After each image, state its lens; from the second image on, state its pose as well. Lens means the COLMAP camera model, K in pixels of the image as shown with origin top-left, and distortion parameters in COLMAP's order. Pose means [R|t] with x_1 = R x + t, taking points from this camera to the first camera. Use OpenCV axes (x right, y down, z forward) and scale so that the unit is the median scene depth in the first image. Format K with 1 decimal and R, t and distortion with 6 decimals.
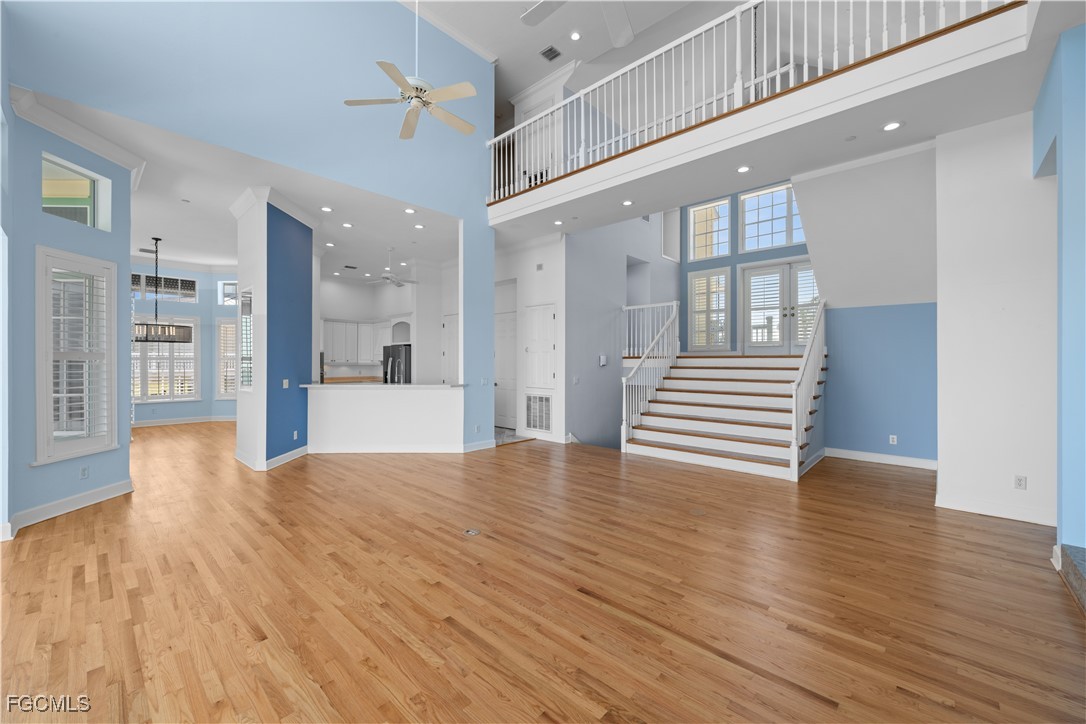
lens RADIAL K [[430.9, 0, 545.7], [0, 430.9, 362.5], [0, 0, 1]] dist [-0.002176, 0.000000]
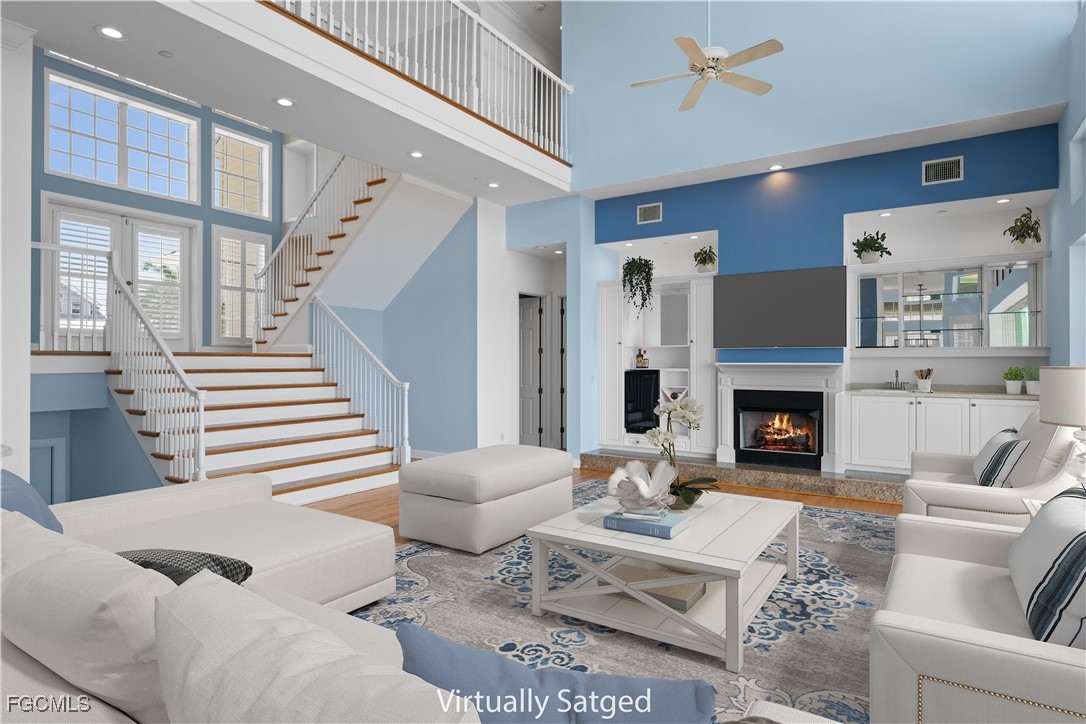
lens RADIAL K [[616.8, 0, 546.1], [0, 616.8, 357.7], [0, 0, 1]] dist [0.026363, 0.000810]
pose [[-0.164262, 0.003564, 0.986410, -0.633924], [-0.000525, 0.999993, -0.003701, -0.004671], [-0.986417, -0.001126, -0.164259, 0.628341]]
